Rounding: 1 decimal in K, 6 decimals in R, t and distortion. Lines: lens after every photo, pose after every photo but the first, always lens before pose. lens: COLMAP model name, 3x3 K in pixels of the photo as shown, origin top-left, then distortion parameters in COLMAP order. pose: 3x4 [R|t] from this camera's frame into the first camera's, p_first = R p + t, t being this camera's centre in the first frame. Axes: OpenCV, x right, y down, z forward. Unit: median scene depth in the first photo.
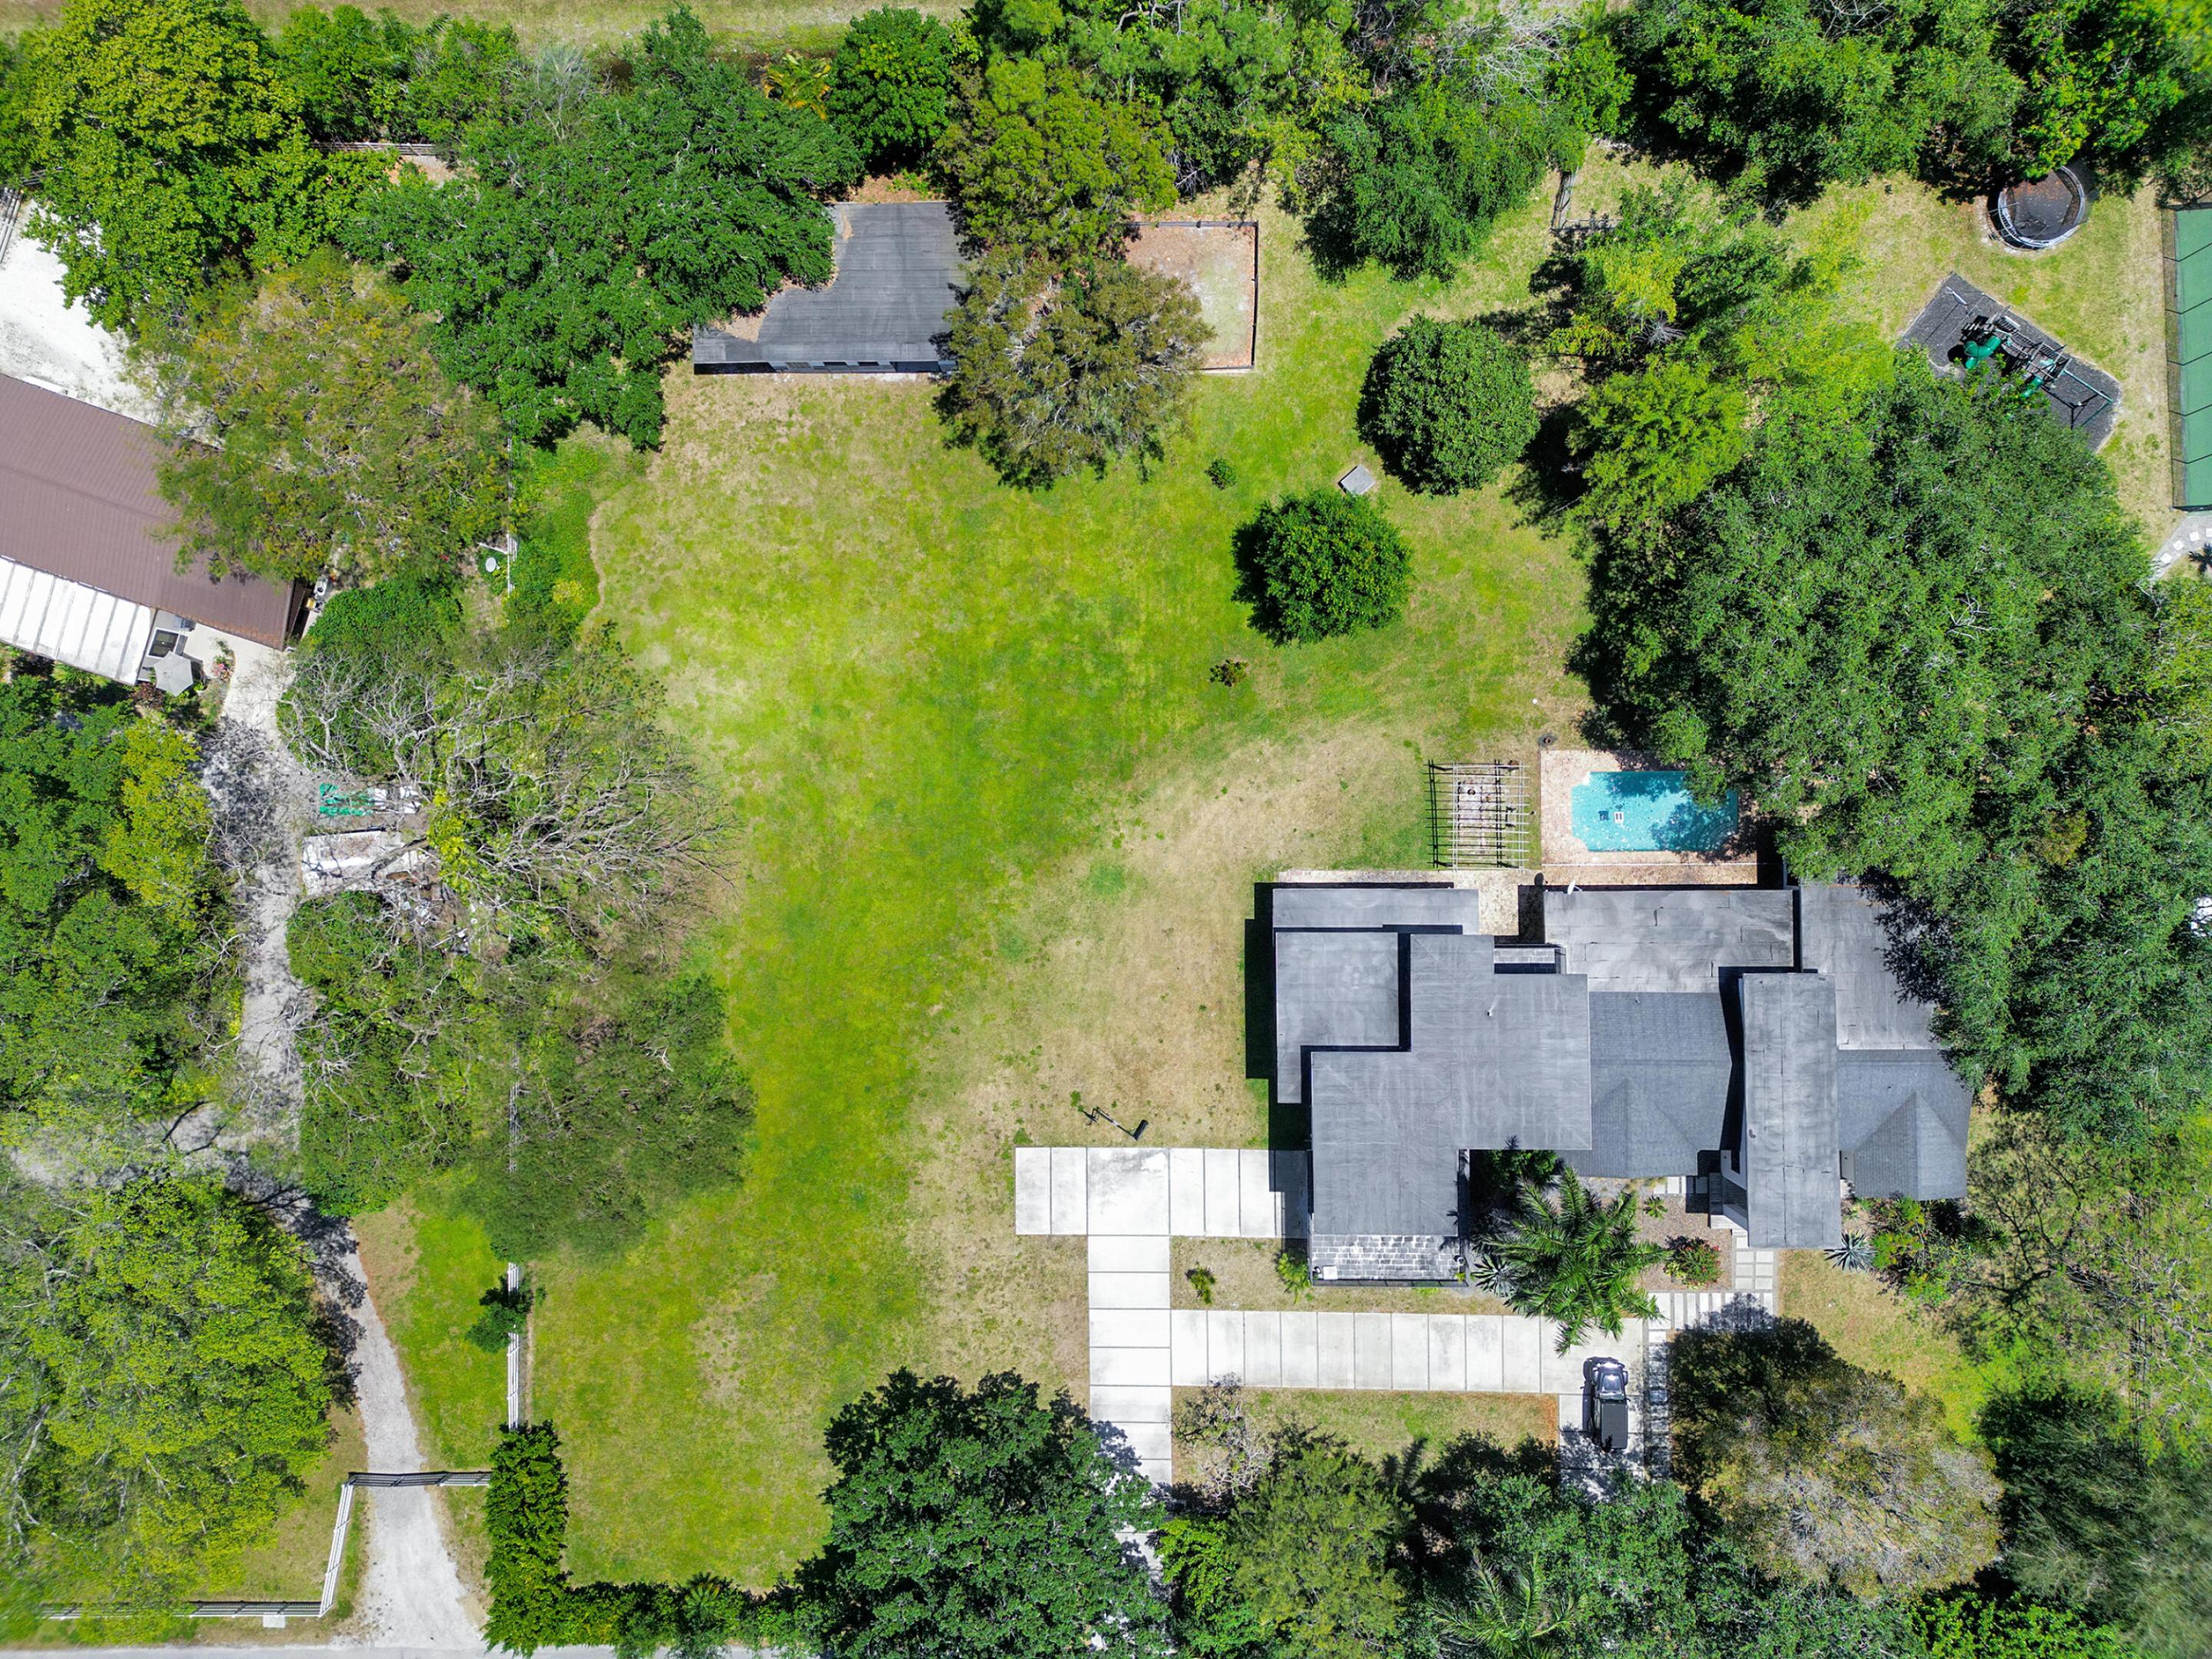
lens RADIAL K [[1621.4, 0, 1106.0], [0, 1621.4, 829.5], [0, 0, 1]] dist [0.099649, -0.130343]
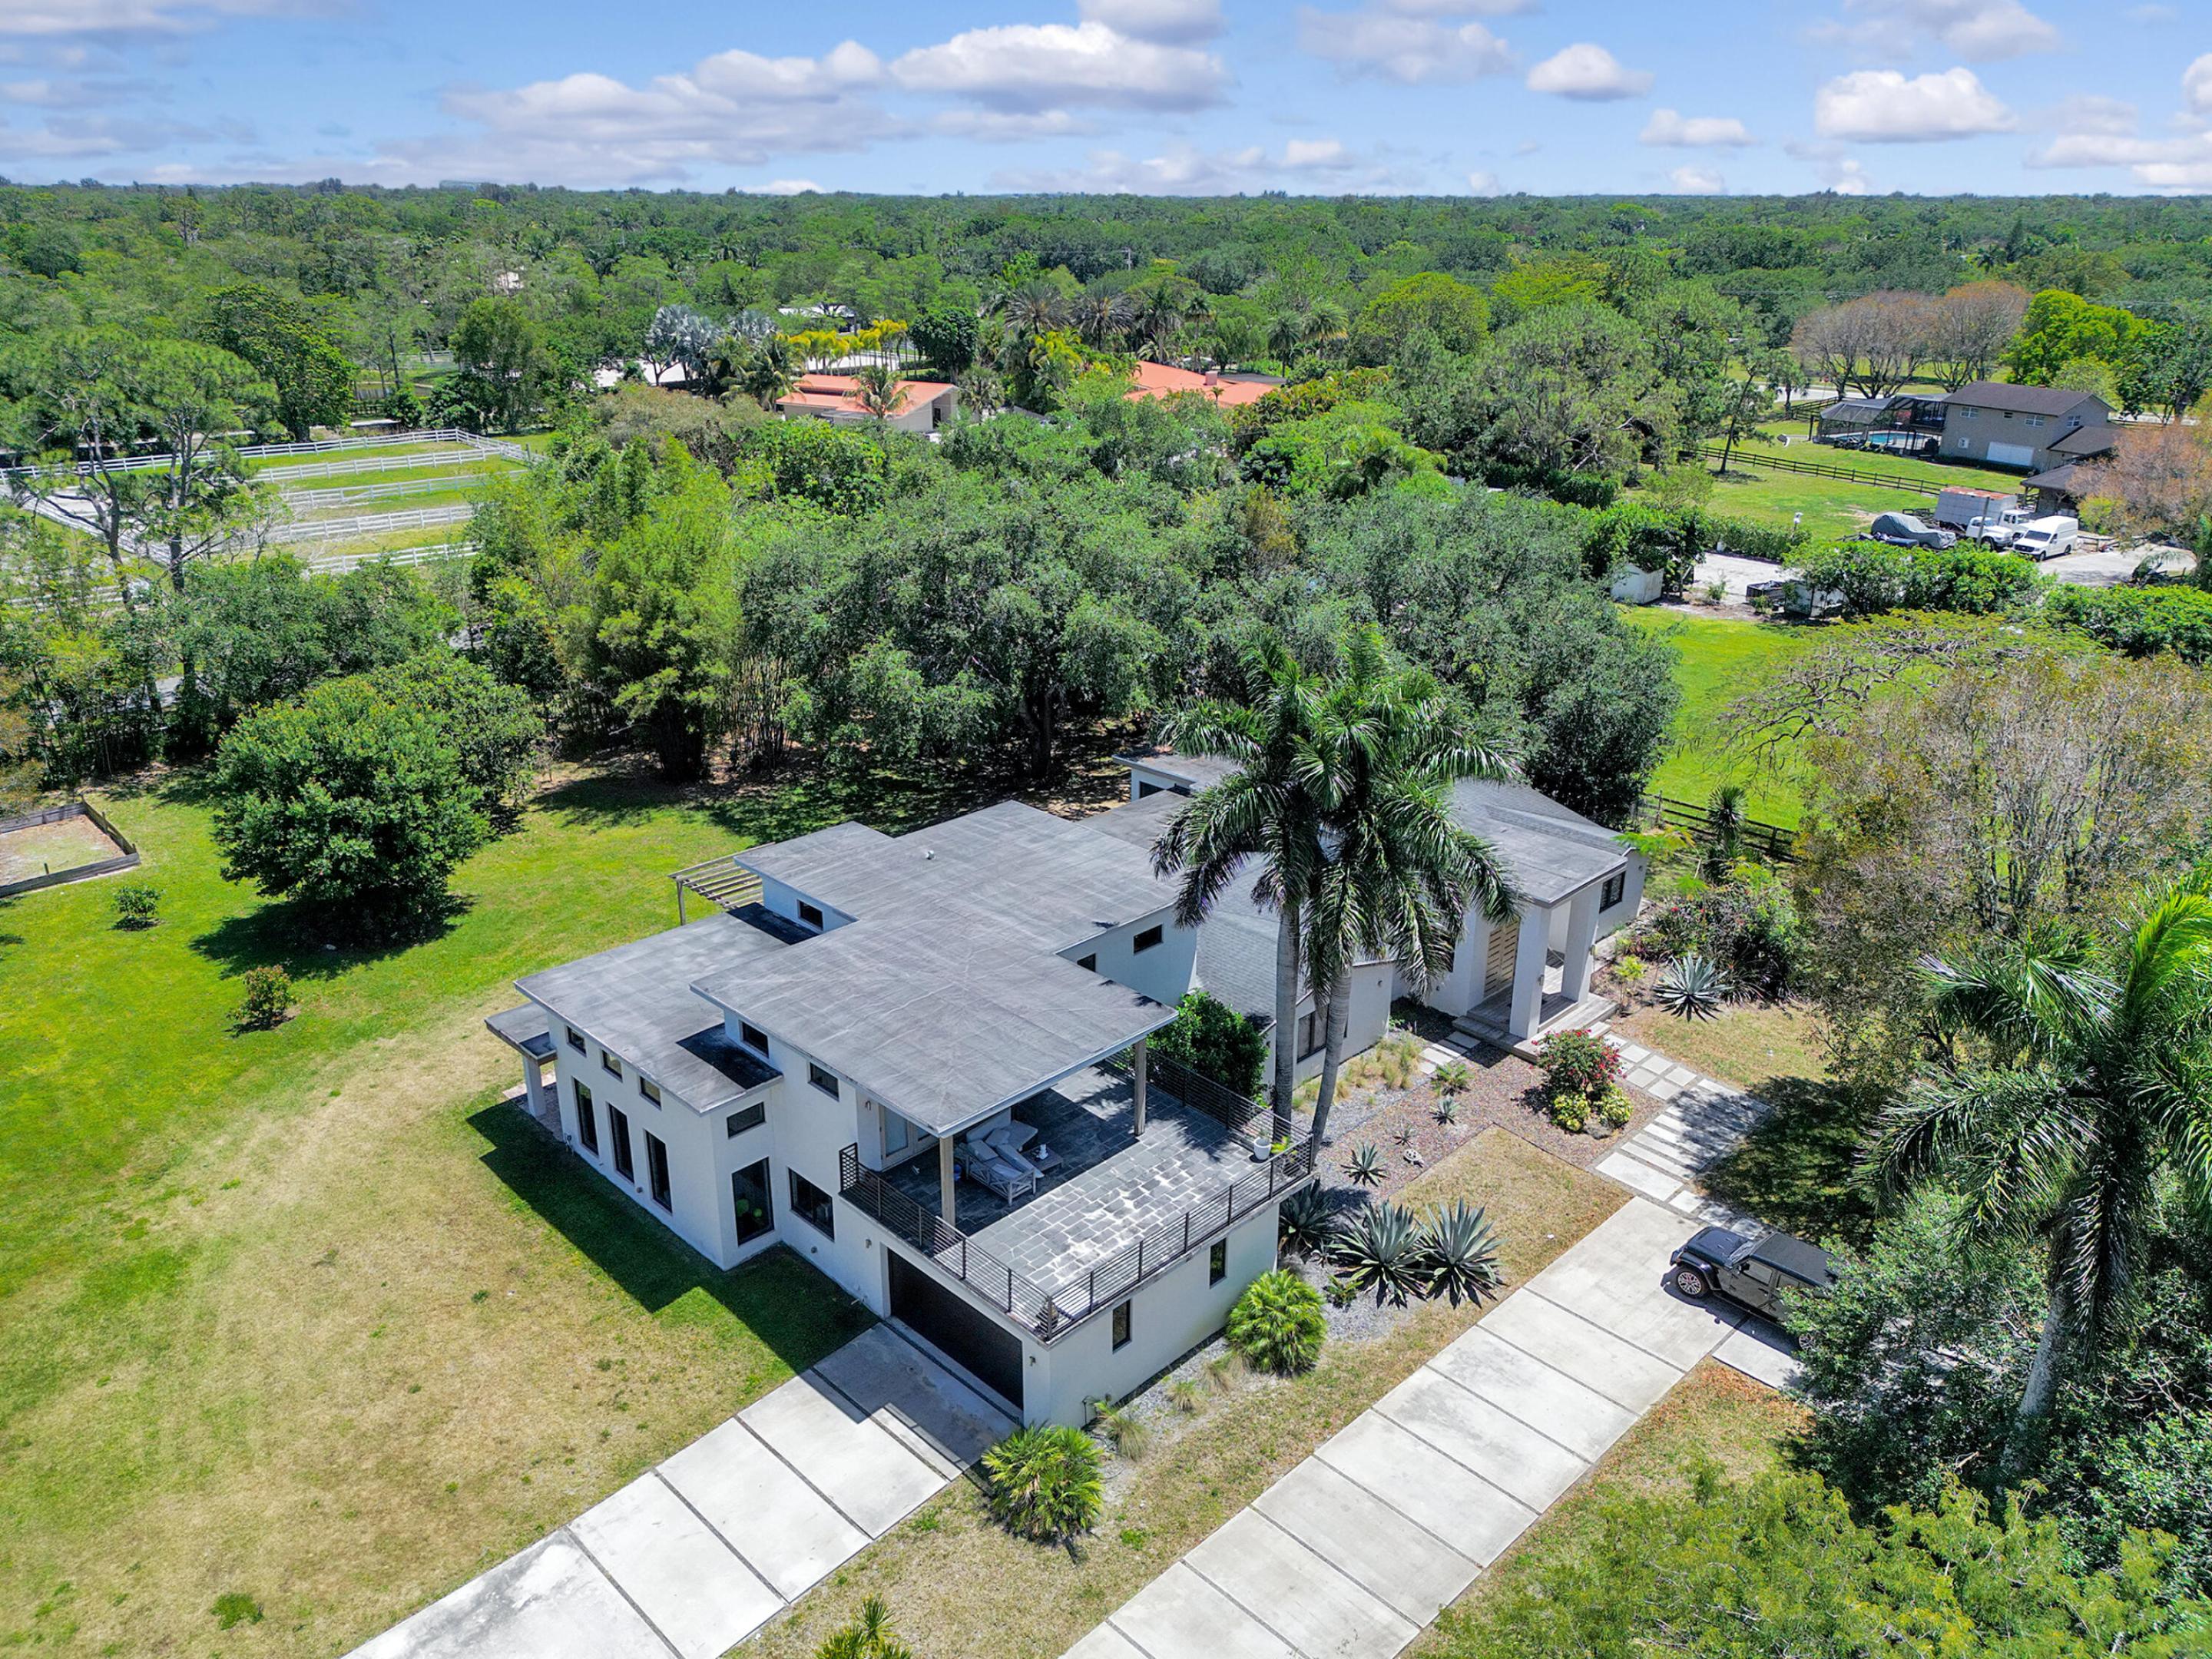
lens RADIAL K [[1596.6, 0, 1106.0], [0, 1596.6, 829.5], [0, 0, 1]] dist [0.042382, 0.001989]
pose [[0.710928, -0.213357, 0.670119, -0.080515], [0.702738, 0.252377, -0.665180, 0.474100], [-0.027202, 0.943814, 0.329356, 0.741285]]
